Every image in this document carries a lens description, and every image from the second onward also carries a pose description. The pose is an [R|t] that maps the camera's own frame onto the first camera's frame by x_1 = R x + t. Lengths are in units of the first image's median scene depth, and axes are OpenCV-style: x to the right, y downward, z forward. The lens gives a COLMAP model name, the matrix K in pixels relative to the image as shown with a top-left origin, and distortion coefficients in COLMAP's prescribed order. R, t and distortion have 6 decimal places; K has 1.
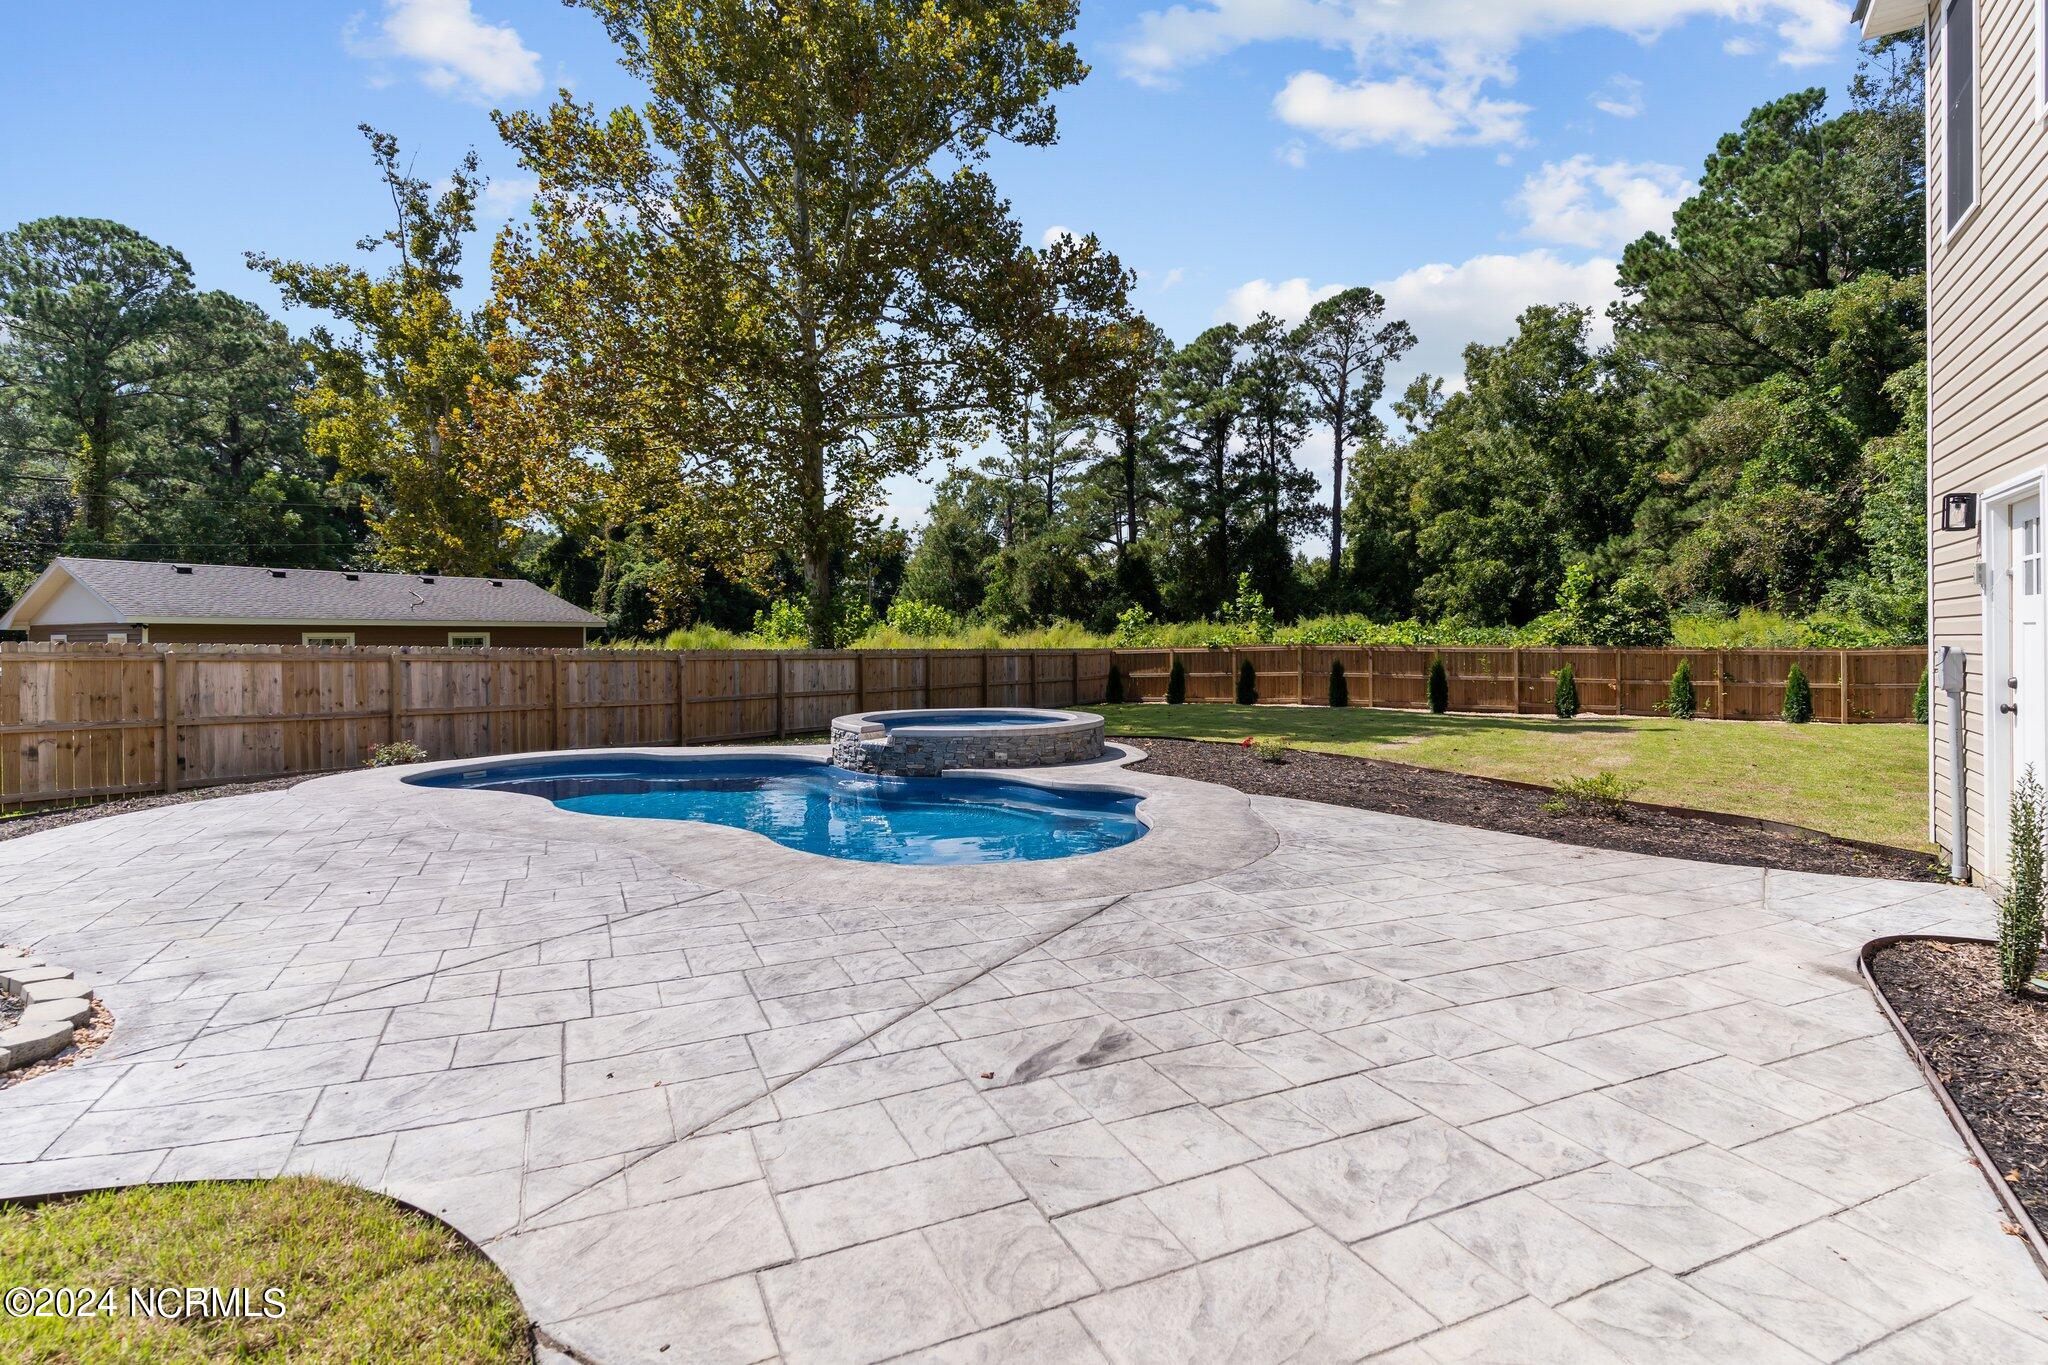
lens RADIAL K [[990.2, 0, 1029.3], [0, 990.2, 633.2], [0, 0, 1]] dist [0.000547, -0.001997]
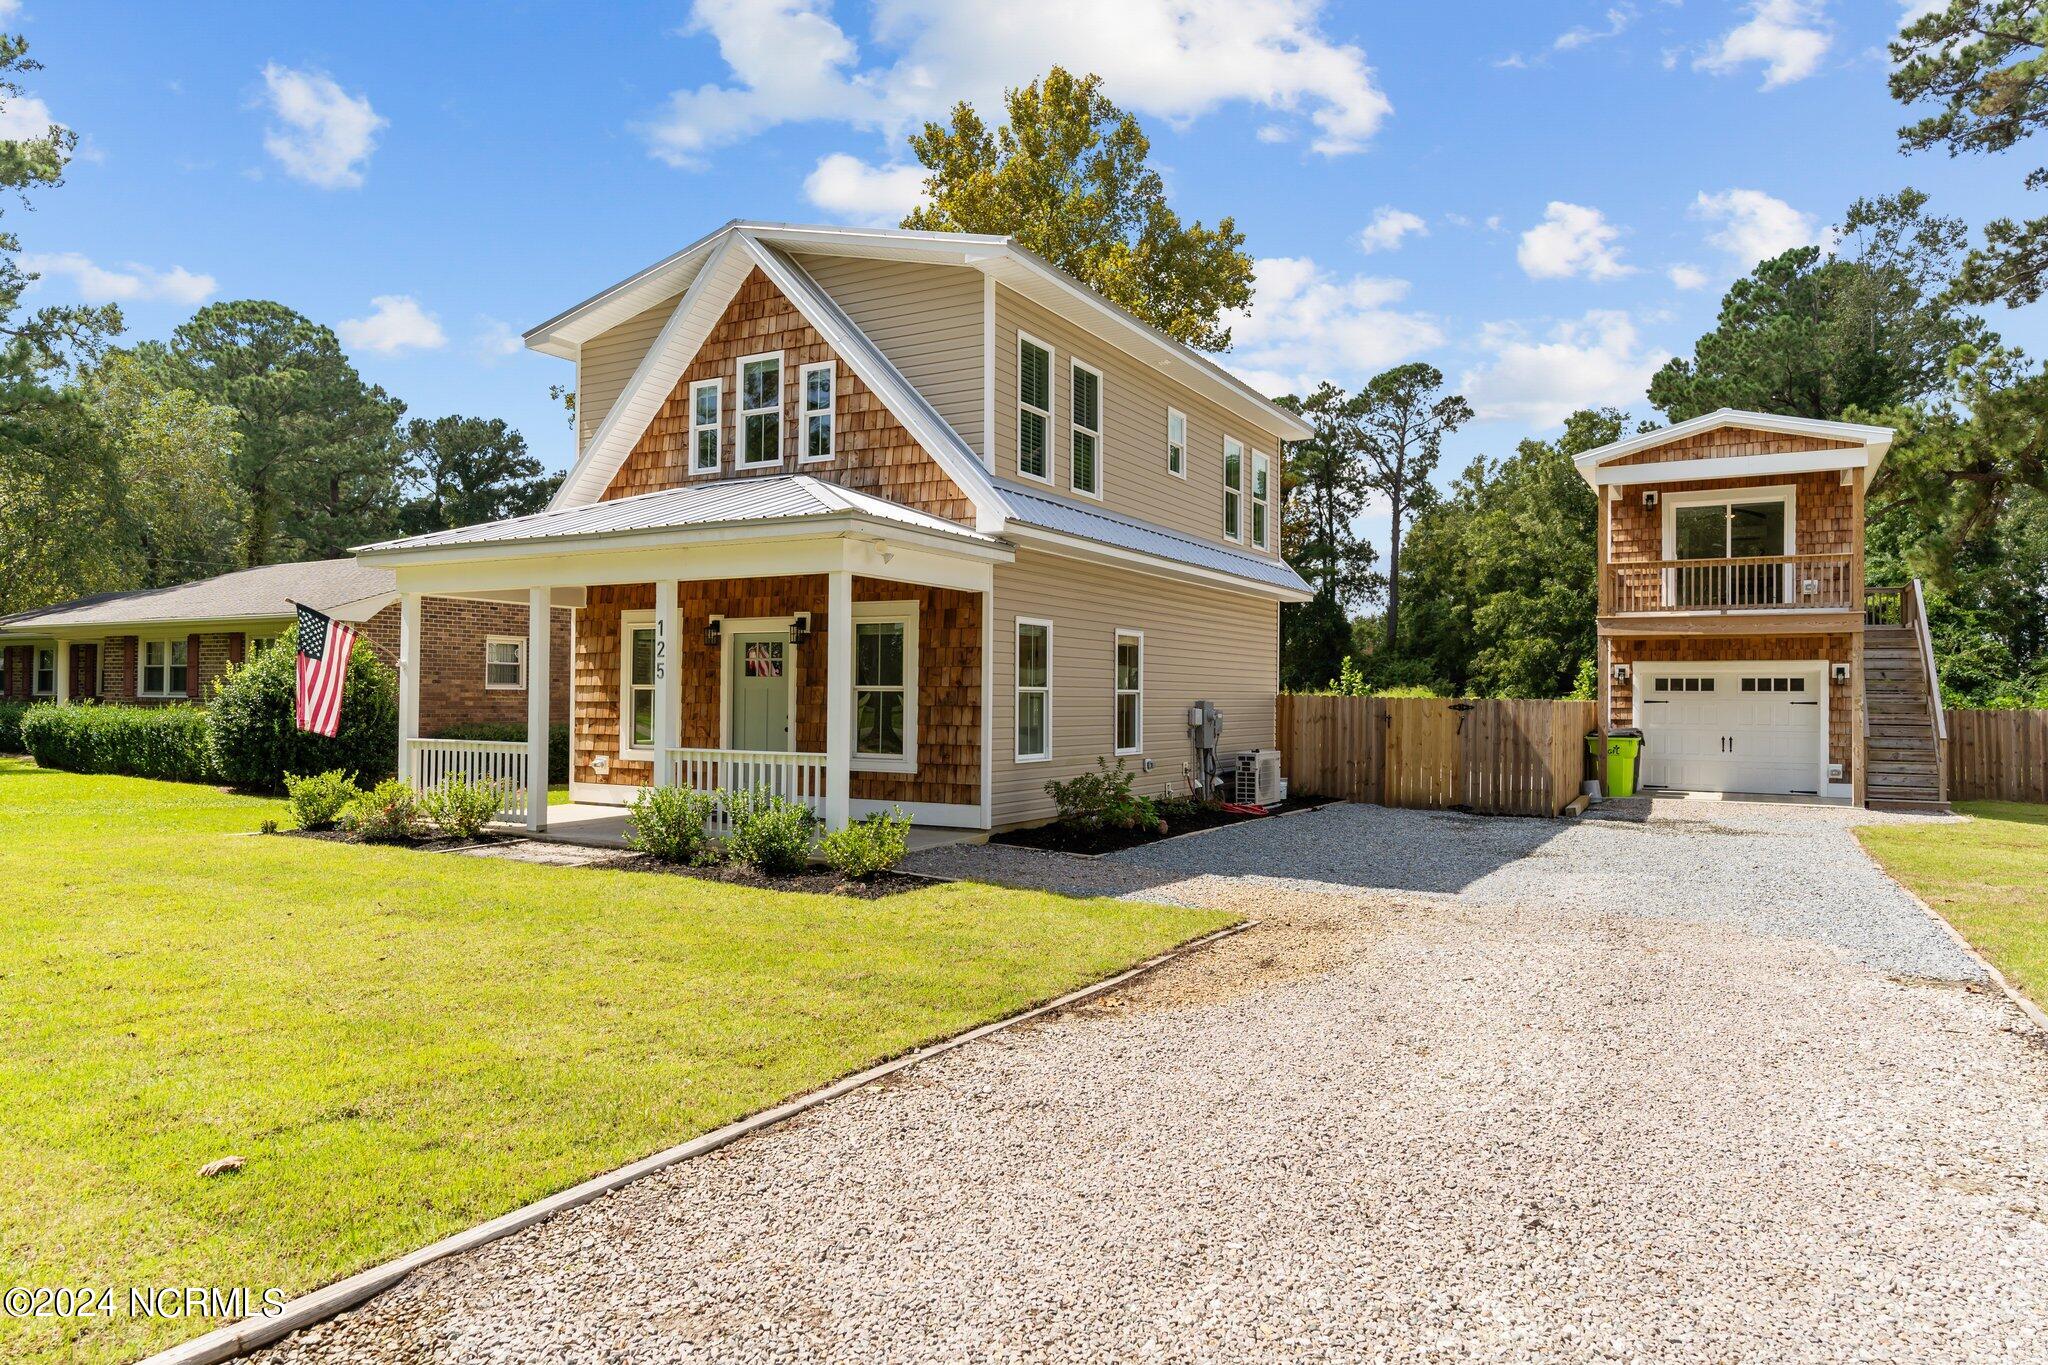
lens RADIAL K [[1288.9, 0, 1024.0], [0, 1288.9, 682.5], [0, 0, 1]] dist [-0.001323, 0.002451]
pose [[0.998838, 0.013469, 0.046266, -0.153863], [-0.013027, 0.999867, -0.009839, -0.002882], [-0.046393, 0.009224, 0.998881, -0.360592]]
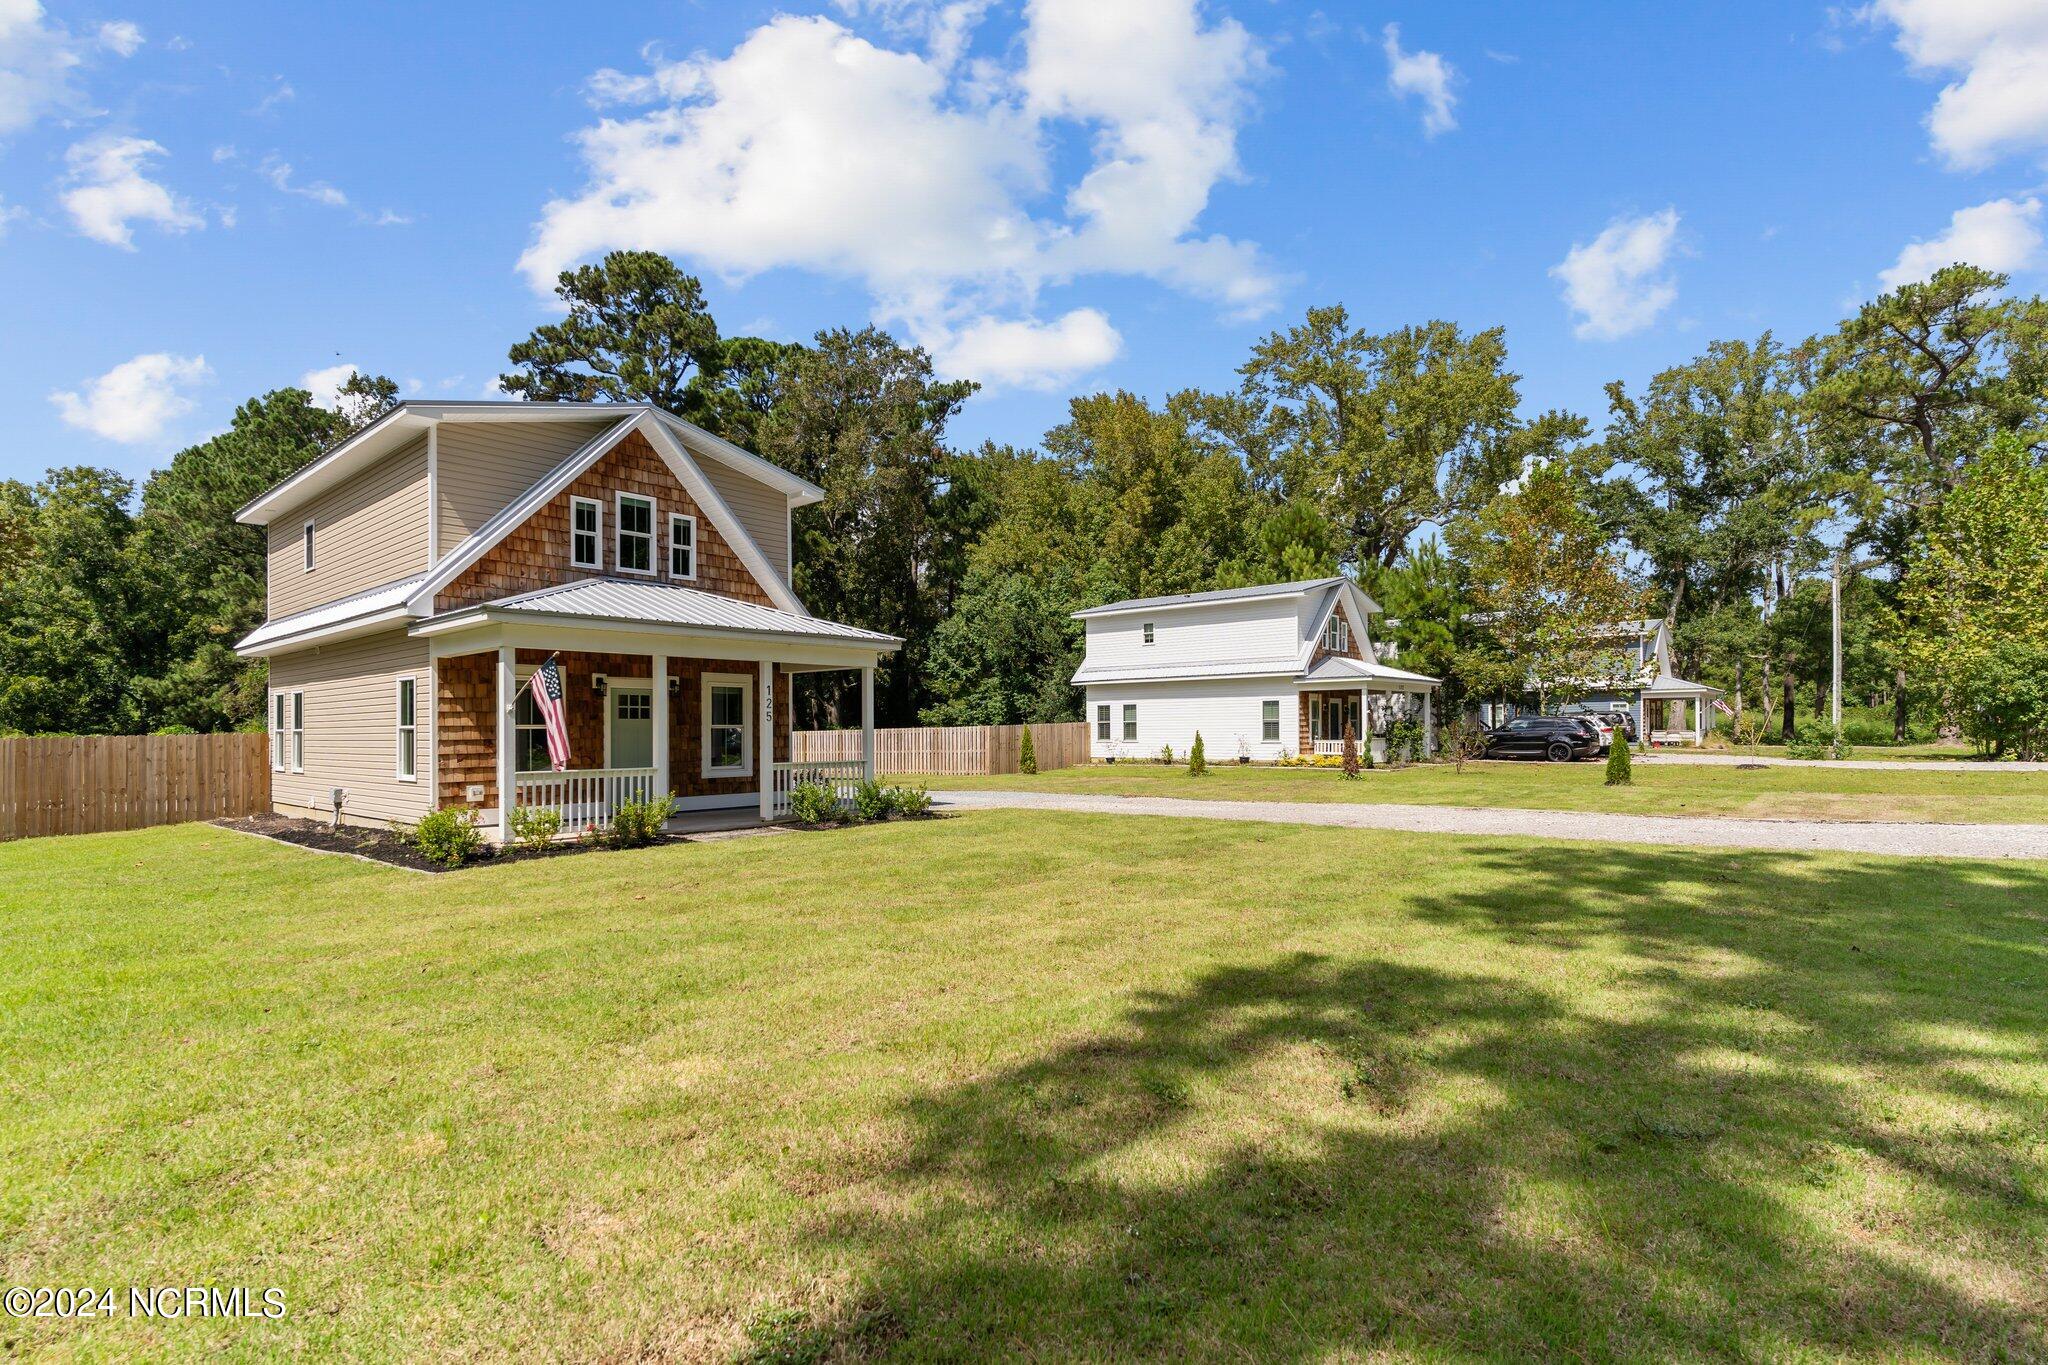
lens RADIAL K [[996.9, 0, 1019.1], [0, 996.9, 716.7], [0, 0, 1]] dist [-0.000318, -0.000175]
pose [[0.150190, 0.016000, 0.988528, -0.440130], [0.004894, 0.999845, -0.016927, -0.001244], [-0.988645, 0.007380, 0.150088, -0.259974]]
